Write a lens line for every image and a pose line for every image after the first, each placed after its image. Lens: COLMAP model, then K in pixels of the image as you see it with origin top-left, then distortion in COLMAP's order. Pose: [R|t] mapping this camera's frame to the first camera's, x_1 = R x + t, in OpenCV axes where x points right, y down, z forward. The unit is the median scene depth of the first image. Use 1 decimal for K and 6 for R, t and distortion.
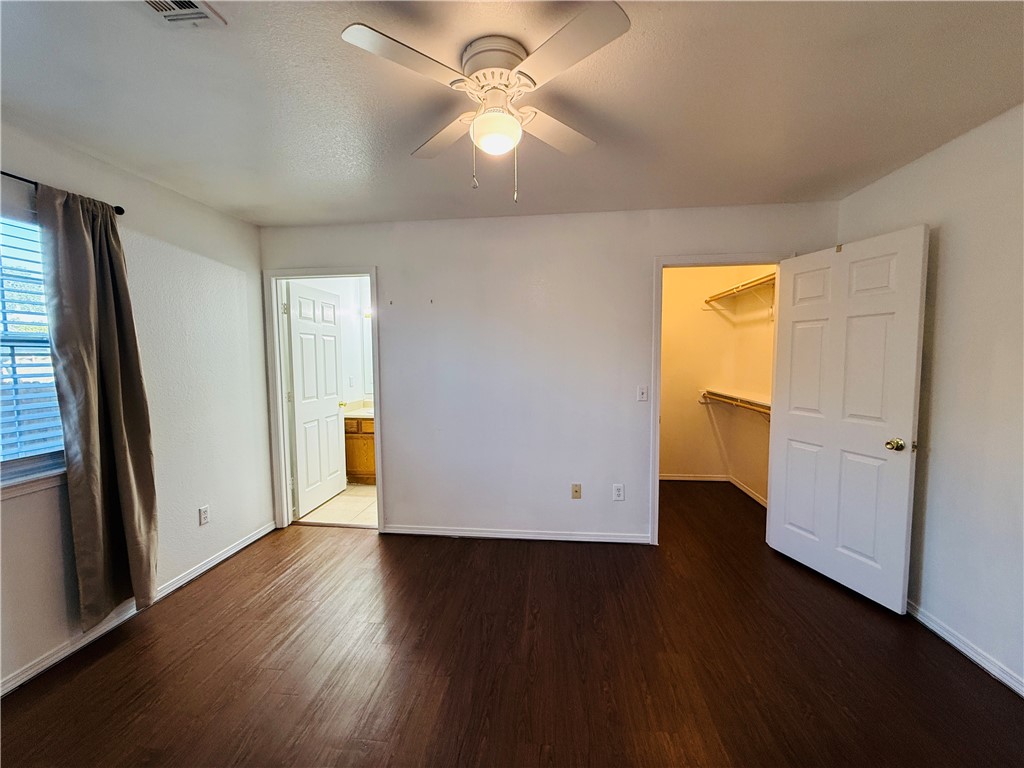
lens RADIAL K [[409.0, 0, 512.0], [0, 409.0, 384.0], [0, 0, 1]] dist [-0.000950, -0.000265]
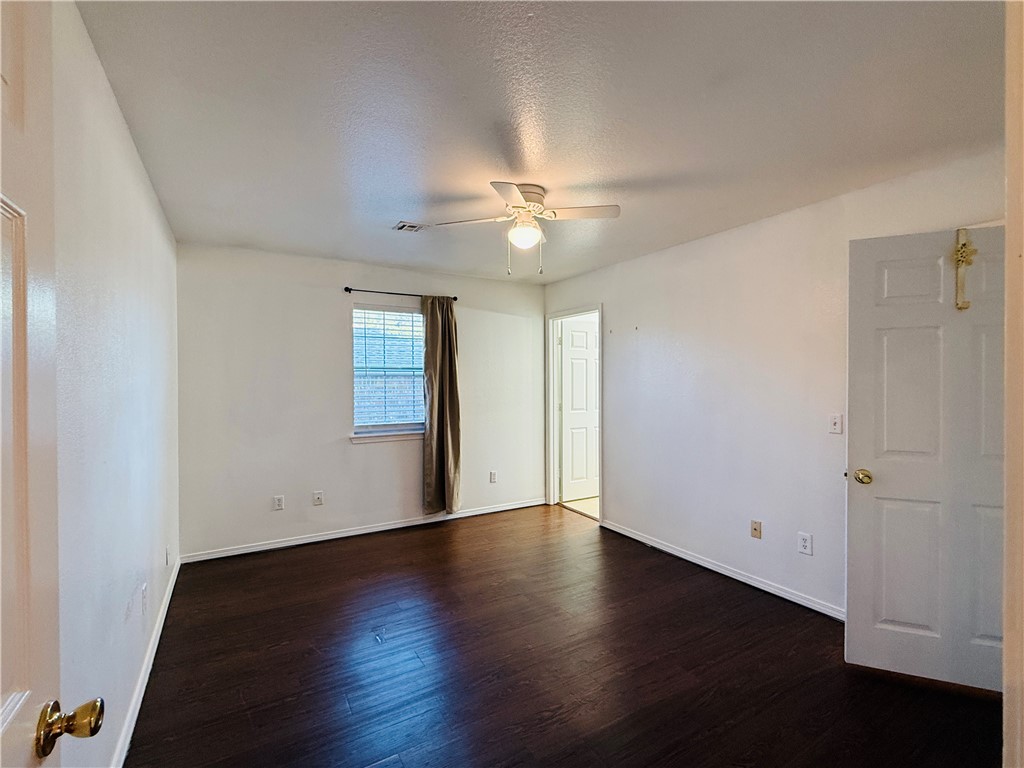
lens RADIAL K [[470.5, 0, 512.0], [0, 470.5, 384.0], [0, 0, 1]] dist [-0.002722, -0.000194]
pose [[0.601188, 0.014709, -0.798972, 0.653534], [-0.057465, 0.998038, -0.024865, 0.004758], [0.797039, 0.060861, 0.600853, -0.048737]]
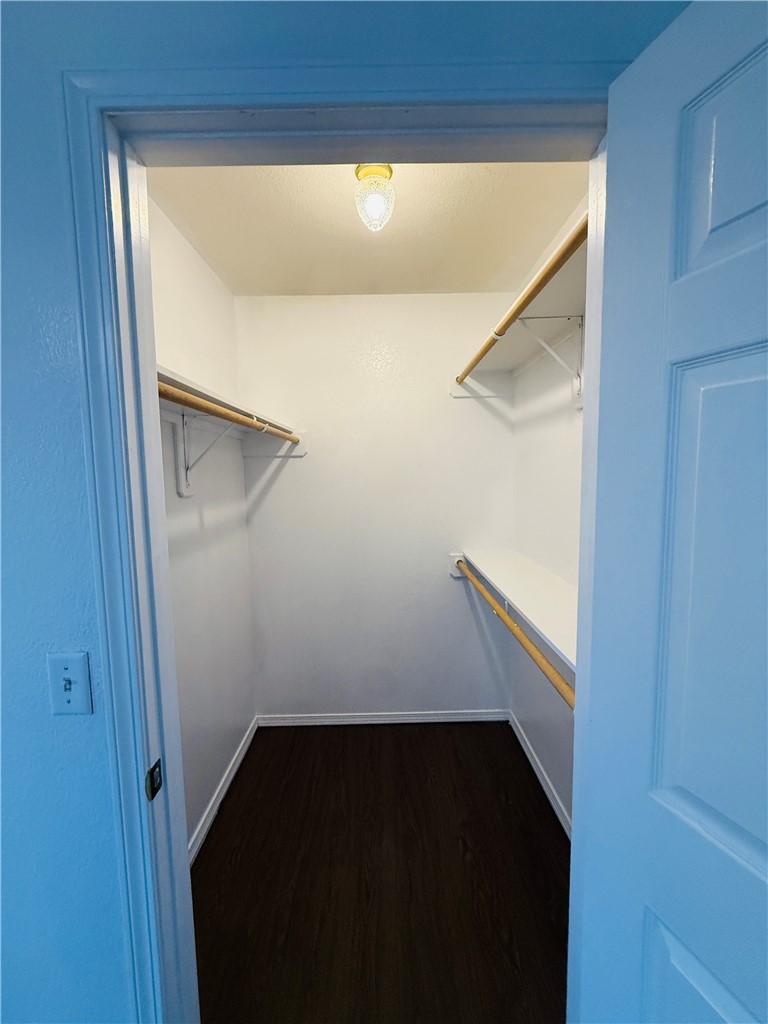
lens RADIAL K [[409.0, 0, 384.0], [0, 409.0, 512.0], [0, 0, 1]] dist [-0.000950, -0.000265]
pose [[0.993483, -0.022838, 0.111665, 0.467144], [0.019877, 0.999423, 0.027559, -0.078644], [-0.112230, -0.025160, 0.993364, 0.727767]]
